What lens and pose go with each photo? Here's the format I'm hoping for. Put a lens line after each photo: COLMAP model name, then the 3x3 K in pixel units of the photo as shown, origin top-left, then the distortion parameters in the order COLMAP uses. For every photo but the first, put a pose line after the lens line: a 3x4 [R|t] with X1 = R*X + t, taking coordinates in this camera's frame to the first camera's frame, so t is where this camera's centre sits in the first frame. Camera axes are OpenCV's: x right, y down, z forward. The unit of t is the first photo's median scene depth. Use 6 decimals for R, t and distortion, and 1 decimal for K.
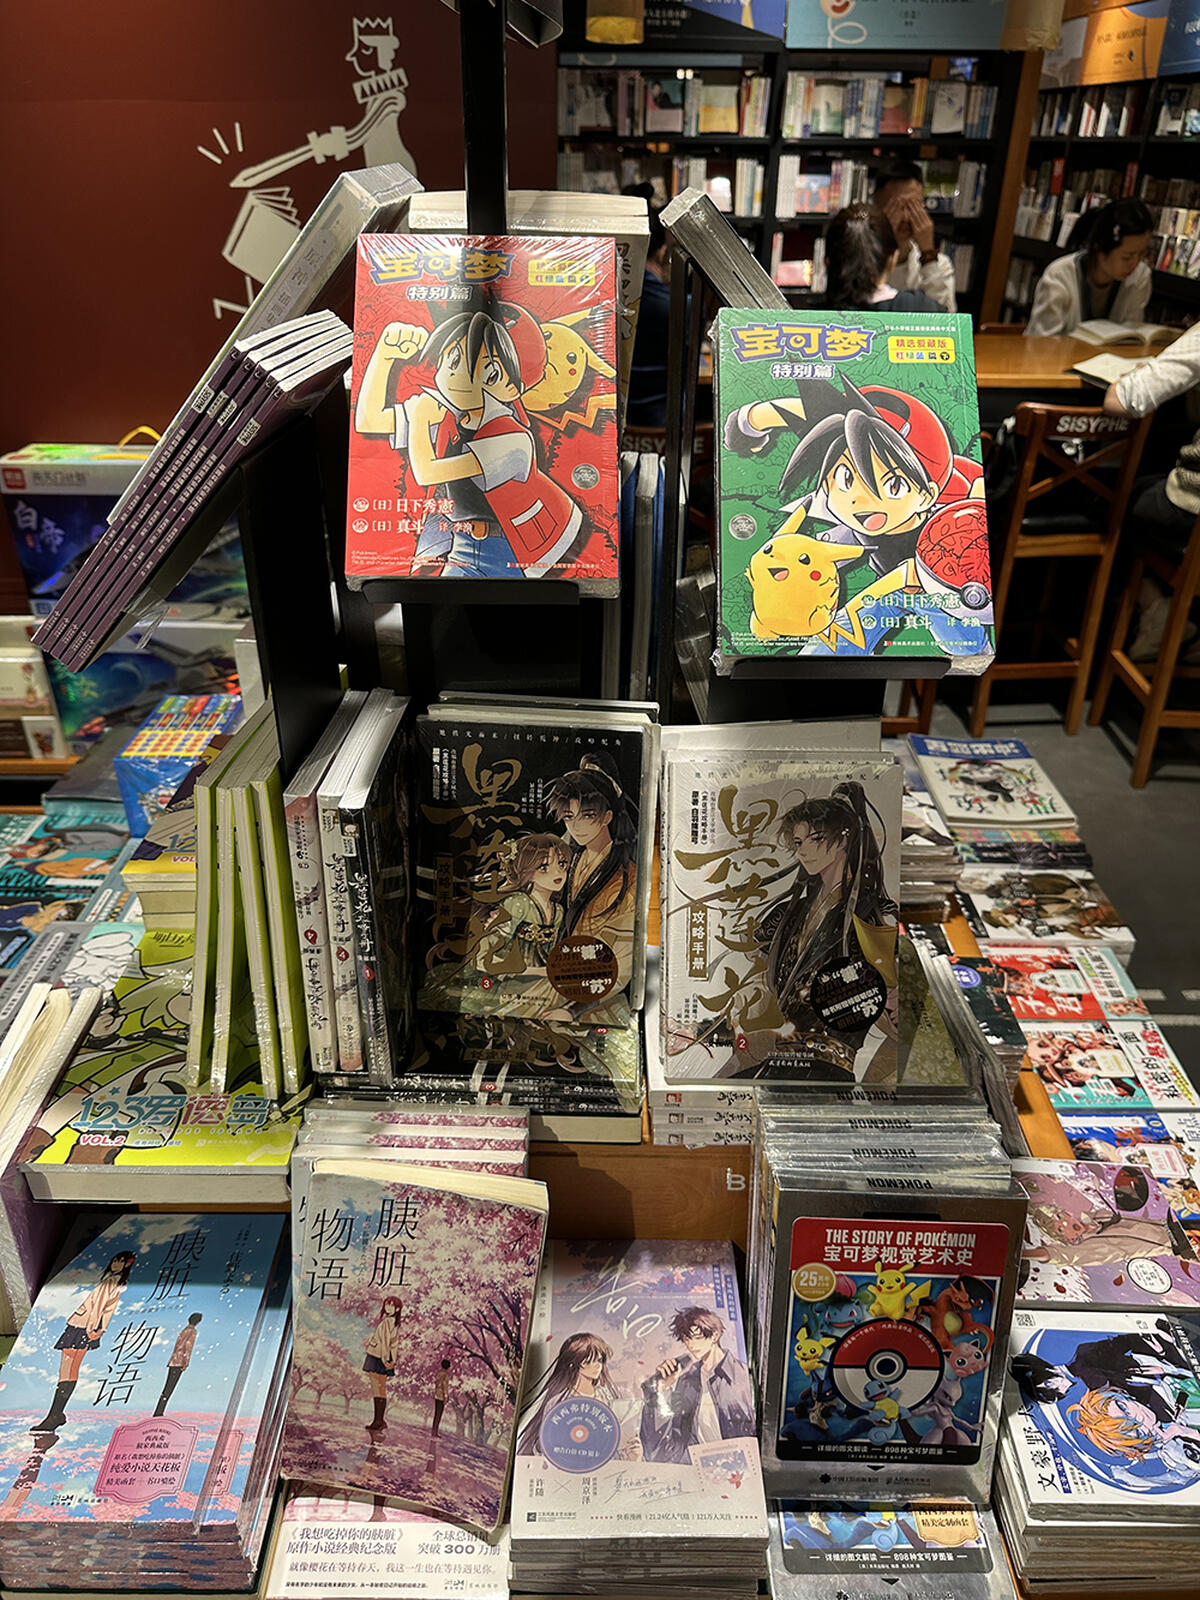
lens RADIAL K [[1164.5, 0, 600.0], [0, 1164.5, 800.0], [0, 0, 1]] dist [0.037064, -0.058270]
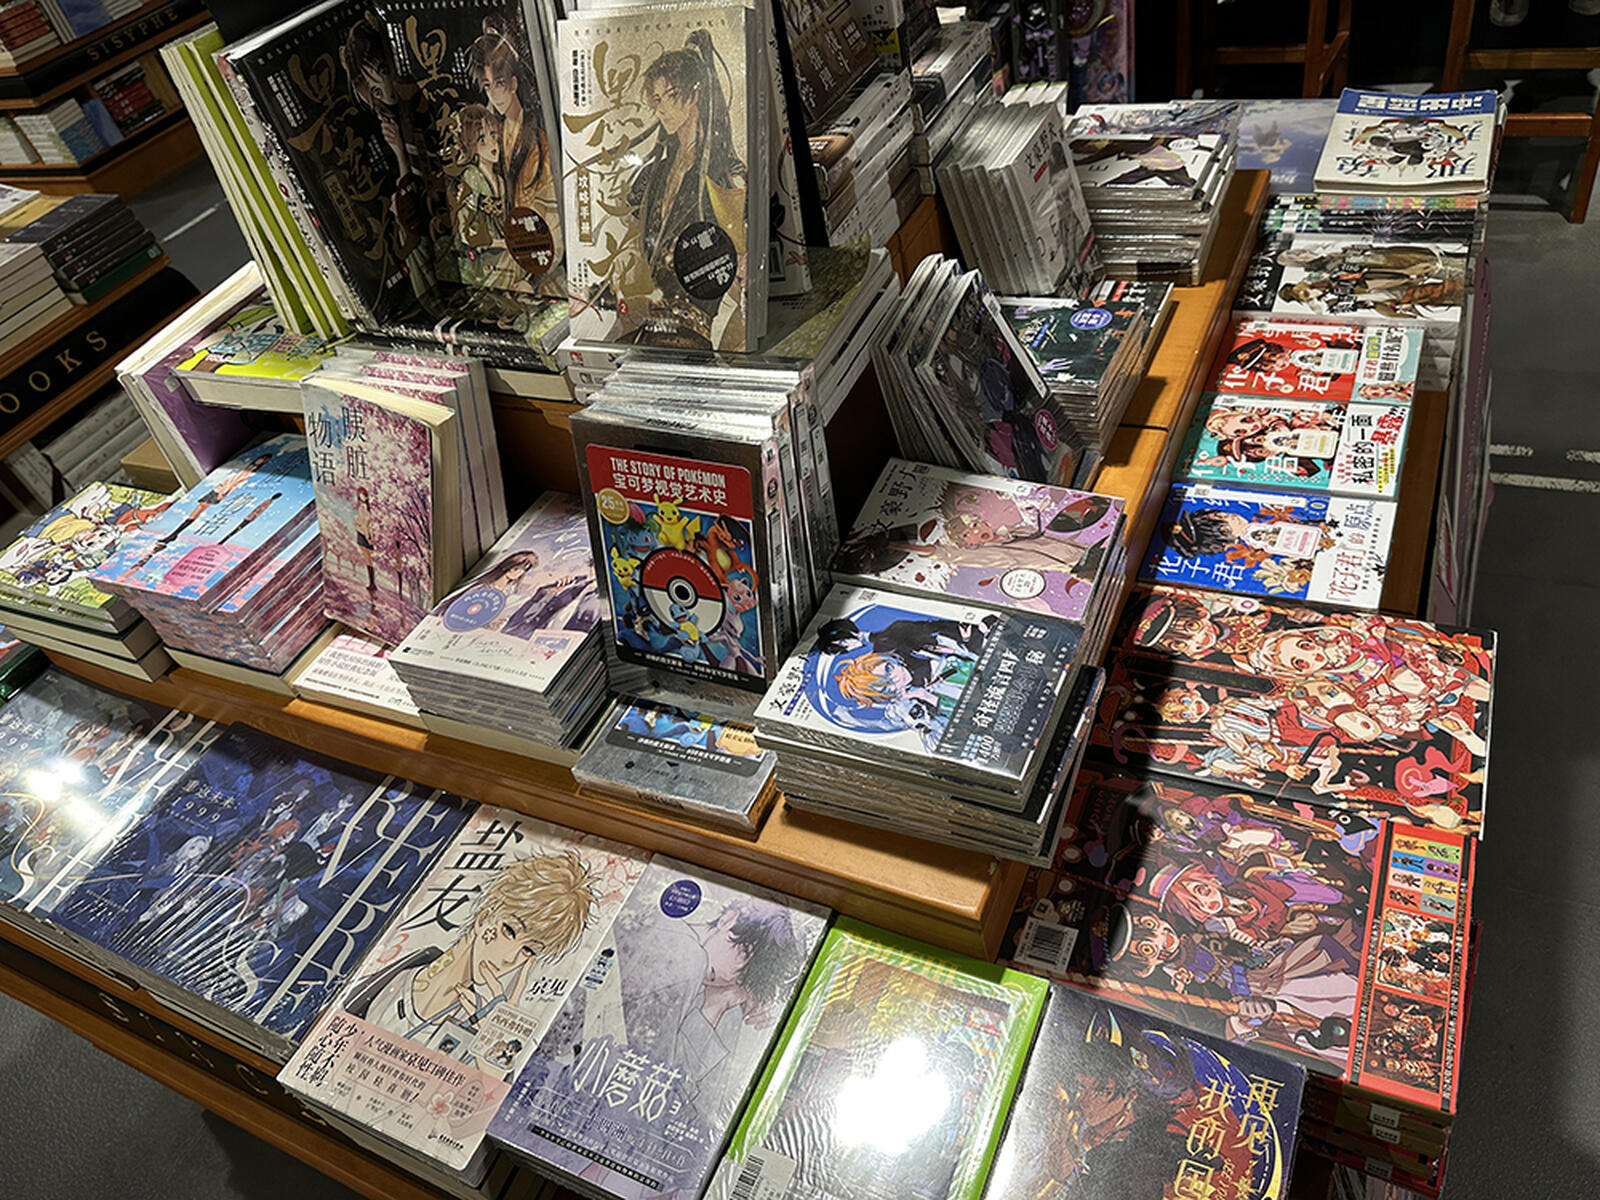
lens RADIAL K [[1140.5, 0, 766.6], [0, 1140.5, 604.7], [0, 0, 1]] dist [0.105519, -0.170844]
pose [[0.879600, 0.148842, -0.451829, 0.765673], [-0.021615, 0.961316, 0.274598, 0.178488], [0.475222, -0.231770, 0.848791, 0.093469]]
